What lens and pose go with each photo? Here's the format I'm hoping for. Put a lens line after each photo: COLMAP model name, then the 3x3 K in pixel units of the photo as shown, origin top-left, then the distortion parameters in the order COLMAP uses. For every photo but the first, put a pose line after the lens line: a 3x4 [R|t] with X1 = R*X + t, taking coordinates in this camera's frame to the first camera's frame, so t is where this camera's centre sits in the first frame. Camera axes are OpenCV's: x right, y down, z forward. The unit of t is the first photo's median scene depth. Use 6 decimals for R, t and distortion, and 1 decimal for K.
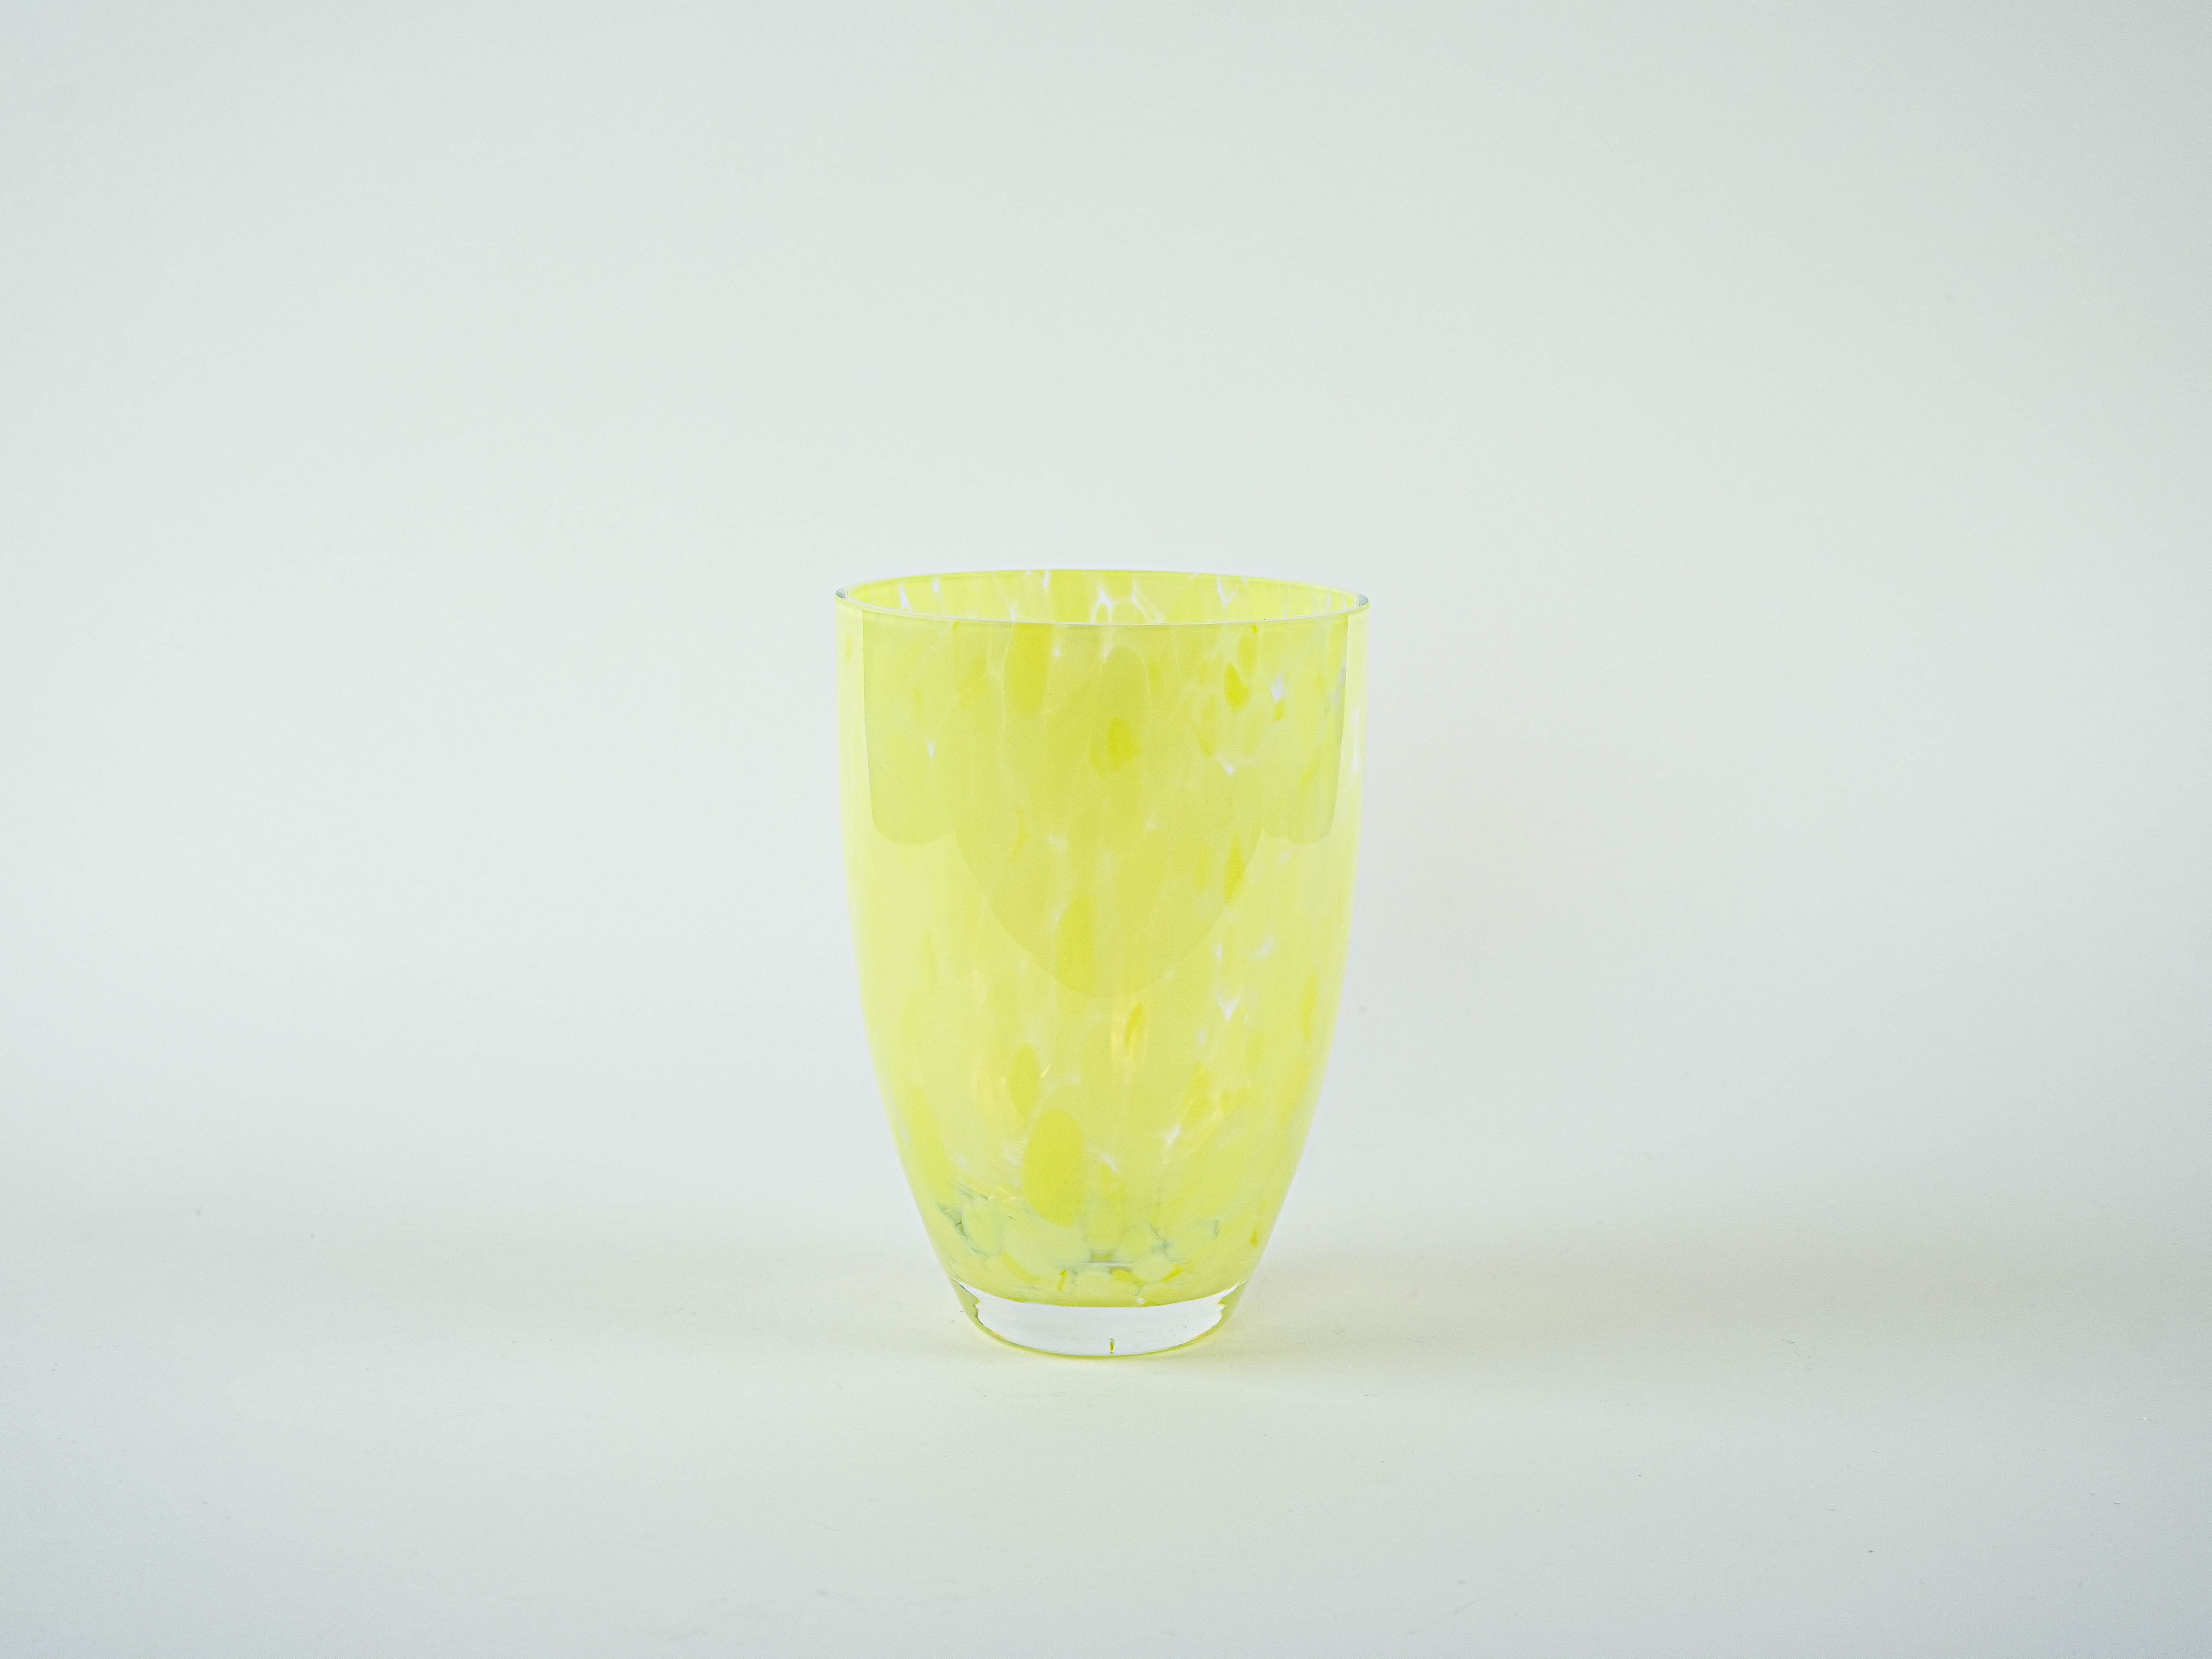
lens RADIAL K [[3092.6, 0, 1101.3], [0, 3092.6, 834.0], [0, 0, 1]] dist [-0.066127, 0.000000]
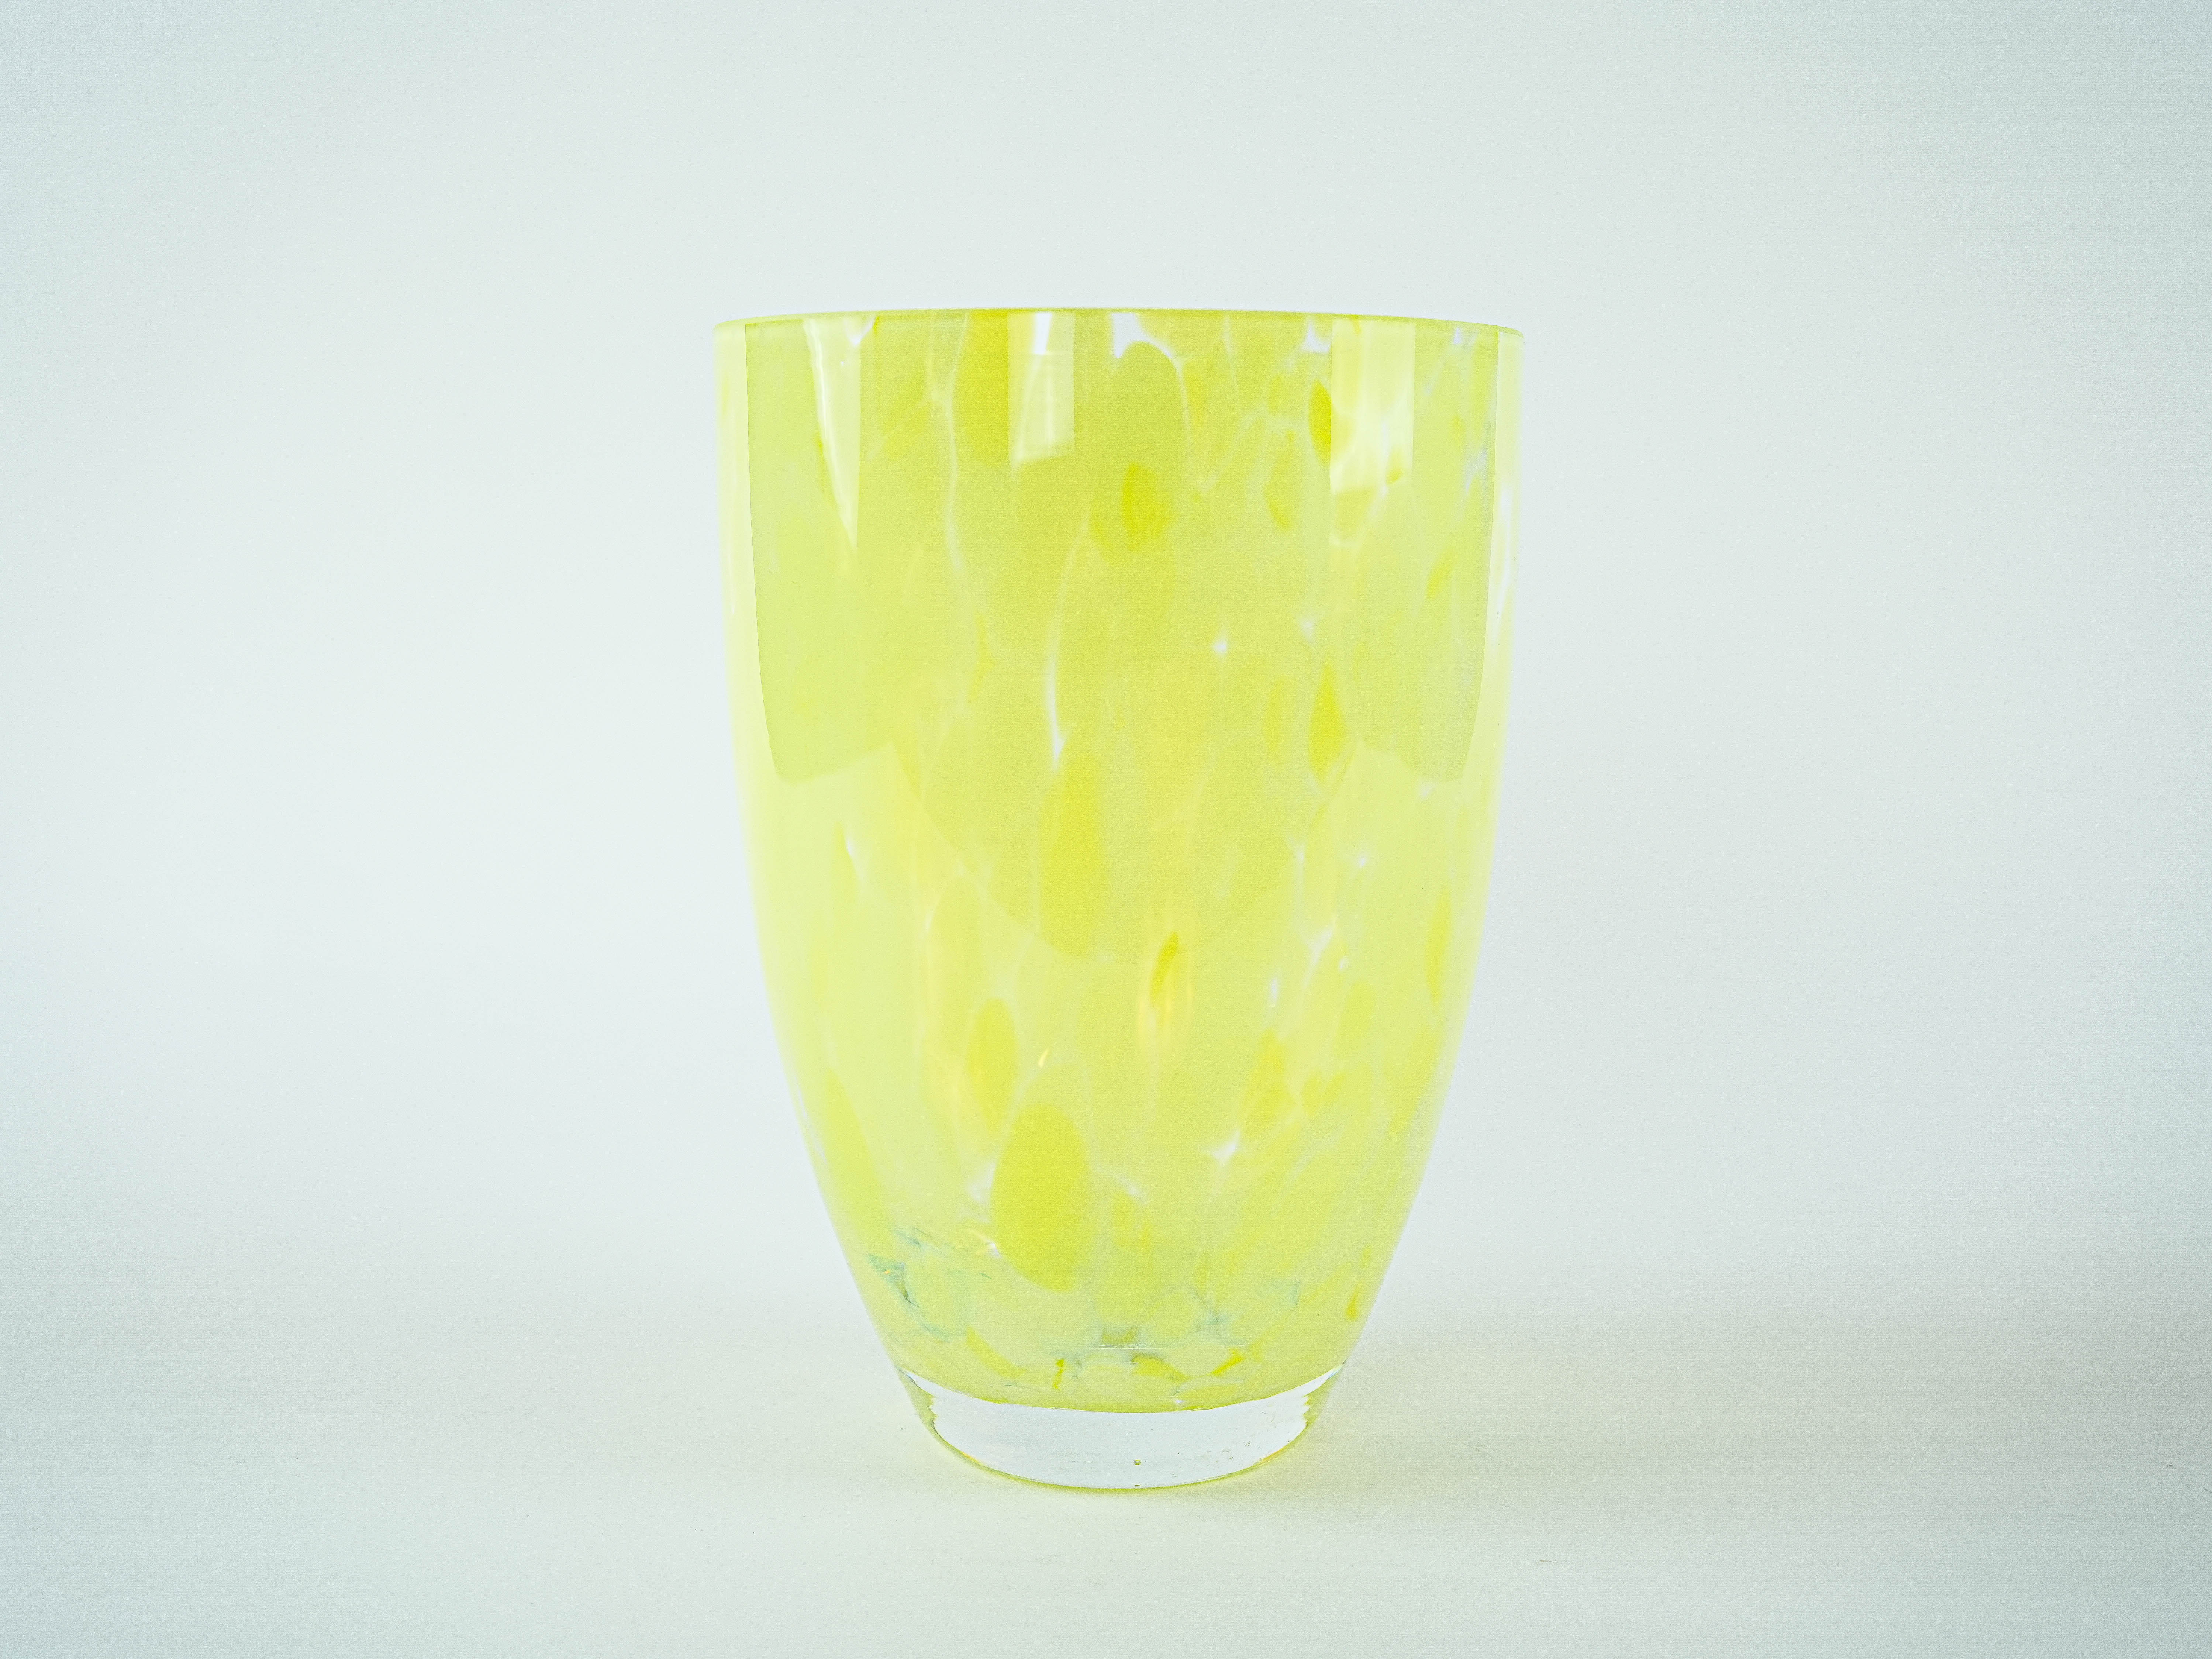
lens RADIAL K [[2617.2, 0, 1112.8], [0, 2617.2, 882.3], [0, 0, 1]] dist [-0.012807, 0.000000]
pose [[0.999852, -0.003357, -0.016890, 0.008392], [0.002988, 0.999757, -0.021828, 0.053391], [0.016959, 0.021774, 0.999619, 0.449231]]
